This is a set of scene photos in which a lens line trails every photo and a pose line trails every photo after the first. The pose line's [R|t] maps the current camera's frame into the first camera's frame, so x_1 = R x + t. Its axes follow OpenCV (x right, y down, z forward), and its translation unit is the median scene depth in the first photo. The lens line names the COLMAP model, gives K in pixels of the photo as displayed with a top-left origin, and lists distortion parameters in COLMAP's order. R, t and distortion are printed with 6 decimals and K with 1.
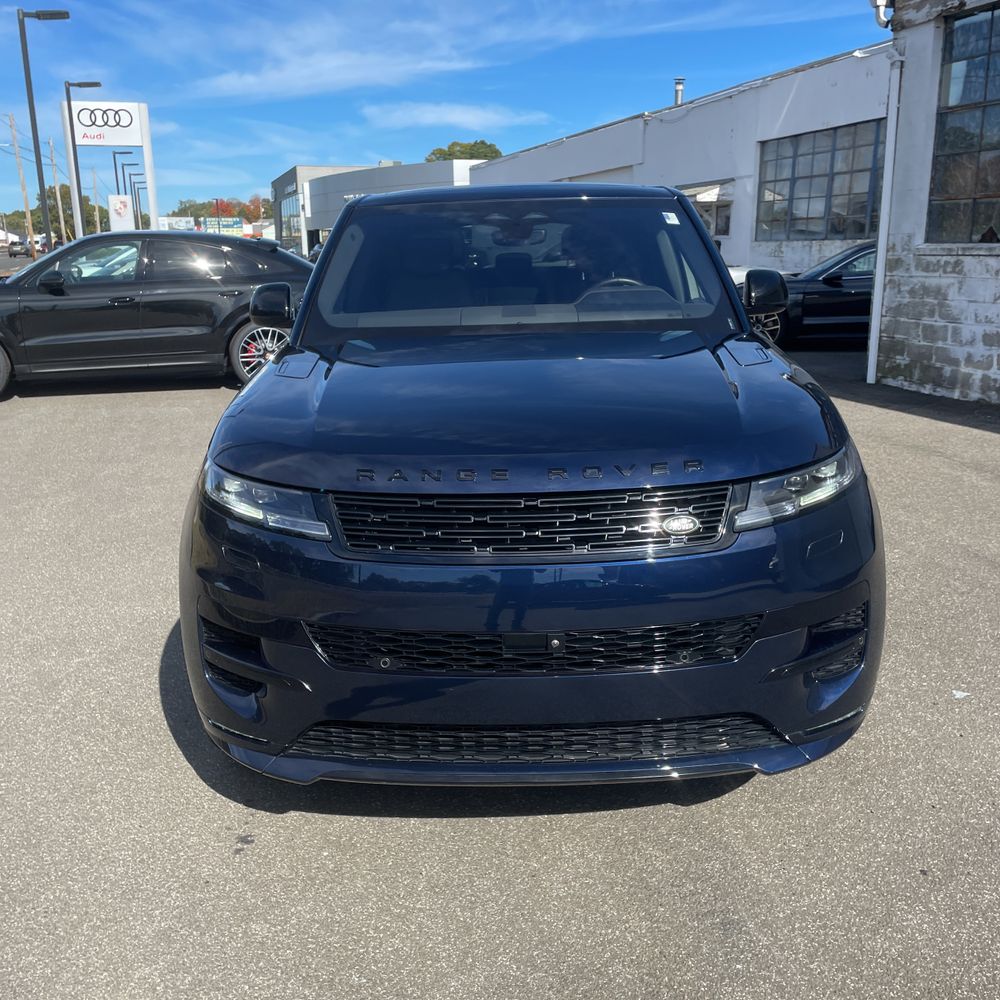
lens RADIAL K [[1006.0, 0, 492.9], [0, 1006.0, 505.7], [0, 0, 1]] dist [0.095982, -0.127978]
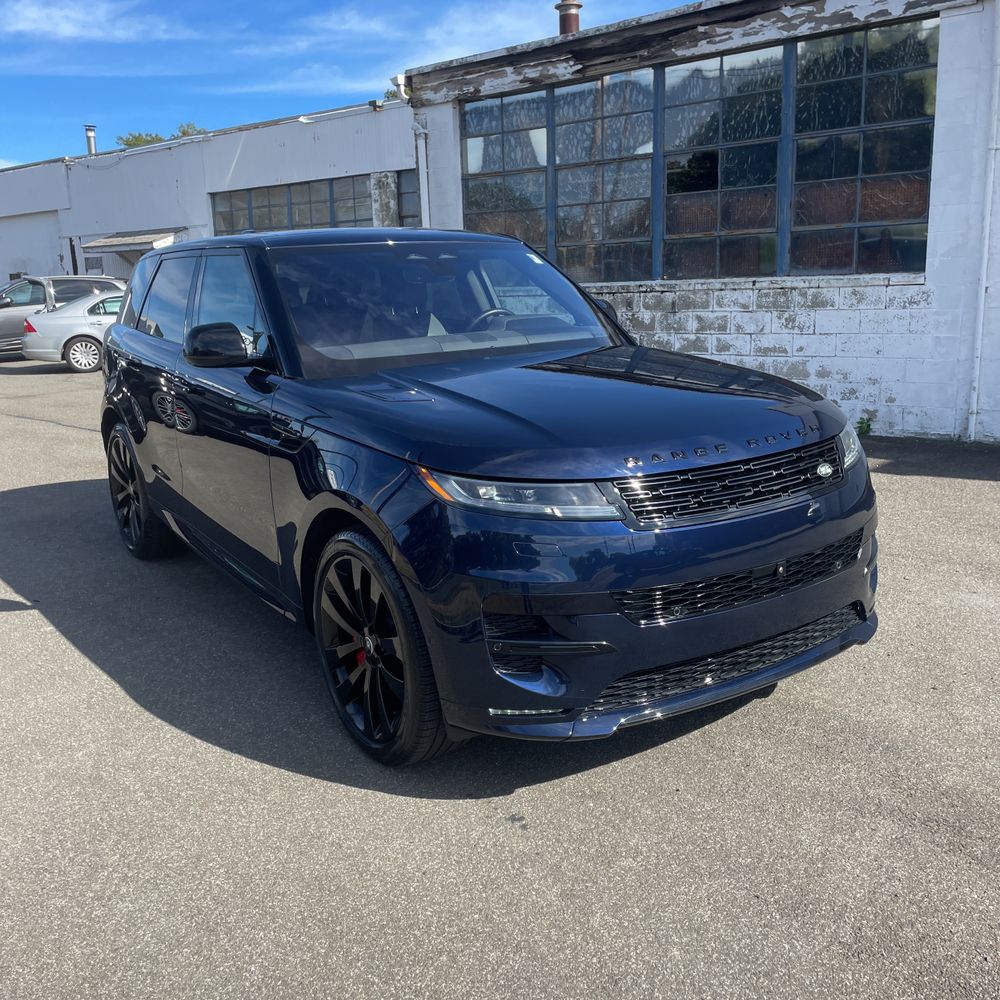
lens RADIAL K [[999.4, 0, 501.8], [0, 999.4, 495.7], [0, 0, 1]] dist [0.079542, -0.118480]
pose [[0.820724, -0.128558, 0.556673, -0.224874], [0.157877, 0.987448, -0.004722, -0.002374], [-0.549079, 0.091761, 0.830718, 0.024279]]
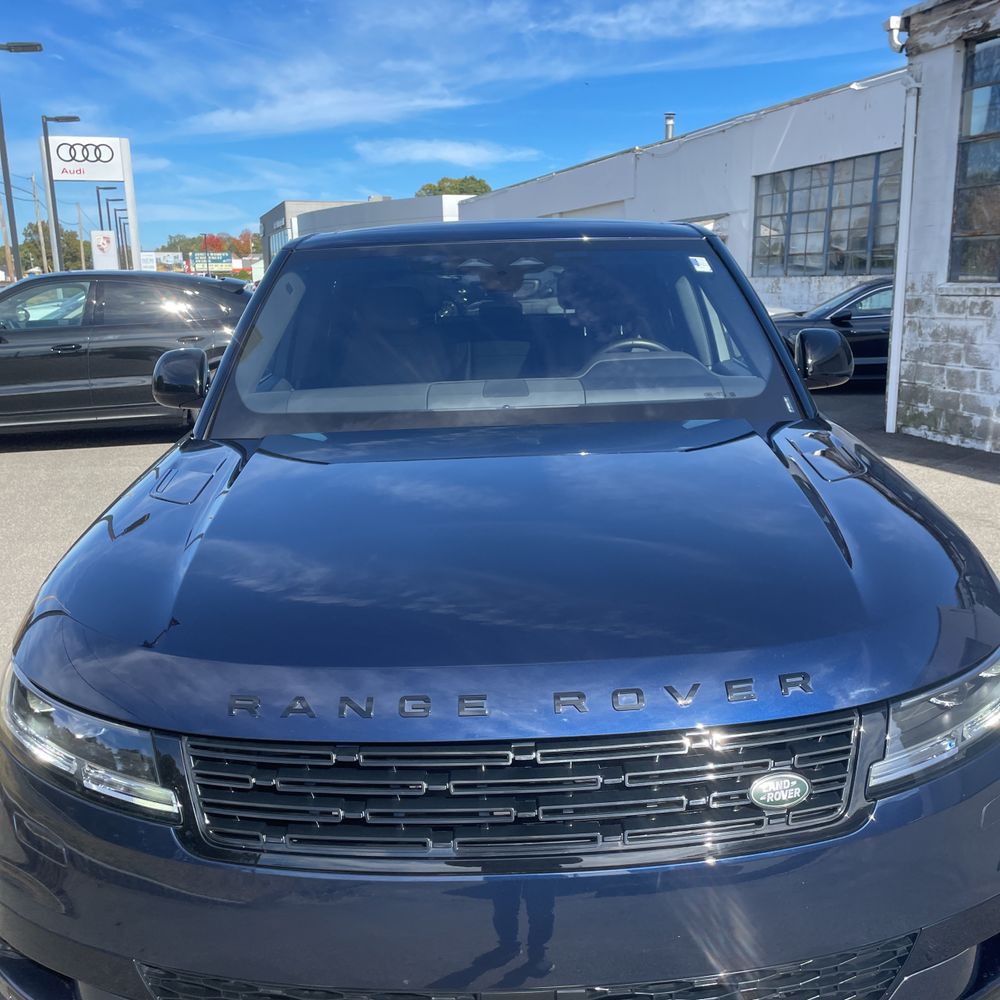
lens RADIAL K [[1003.4, 0, 514.5], [0, 1003.4, 503.0], [0, 0, 1]] dist [0.093483, -0.124931]
pose [[0.999566, -0.009503, 0.027884, 0.004000], [0.010413, 0.999412, -0.032669, -0.031313], [-0.027557, 0.032945, 0.999077, 0.096849]]
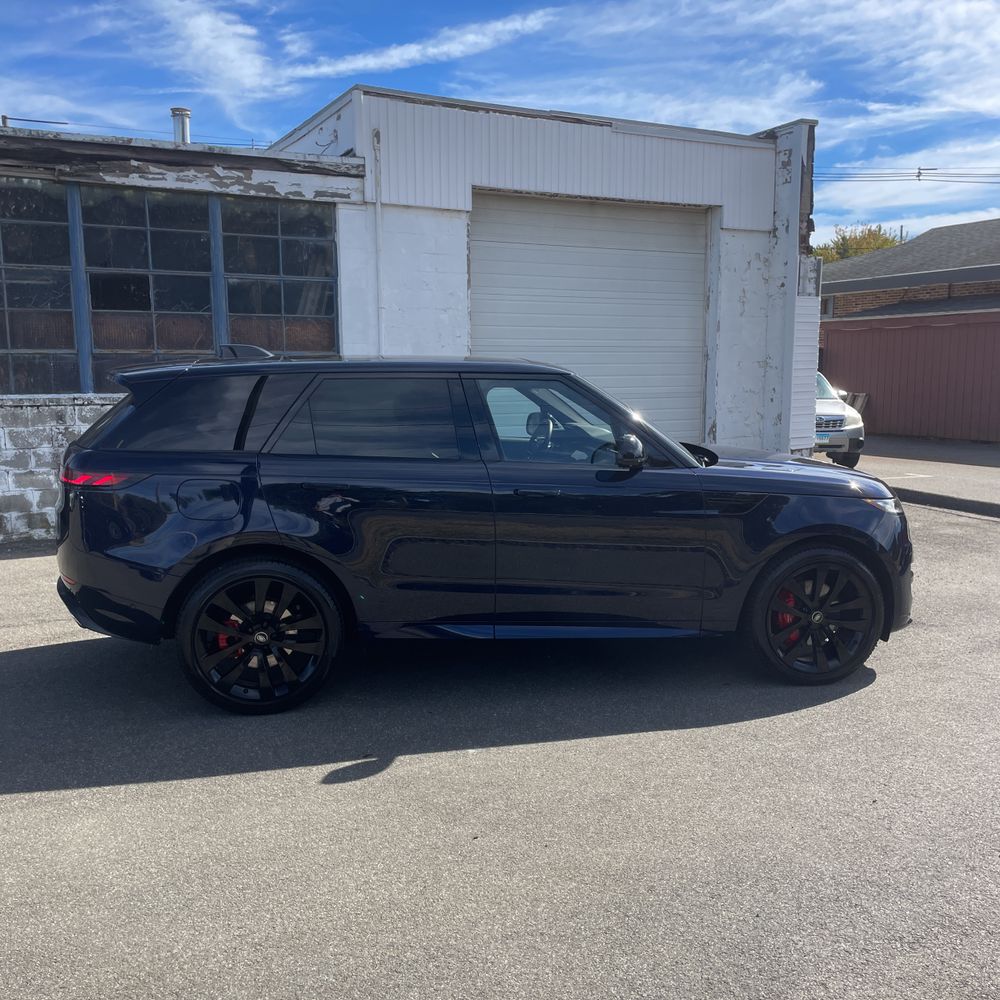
lens RADIAL K [[991.4, 0, 524.5], [0, 991.4, 497.7], [0, 0, 1]] dist [0.117158, -0.153081]
pose [[-0.217477, -0.111776, 0.969644, -0.575468], [0.246737, 0.954861, 0.165411, -0.155684], [-0.944365, 0.275221, -0.180081, 0.556251]]
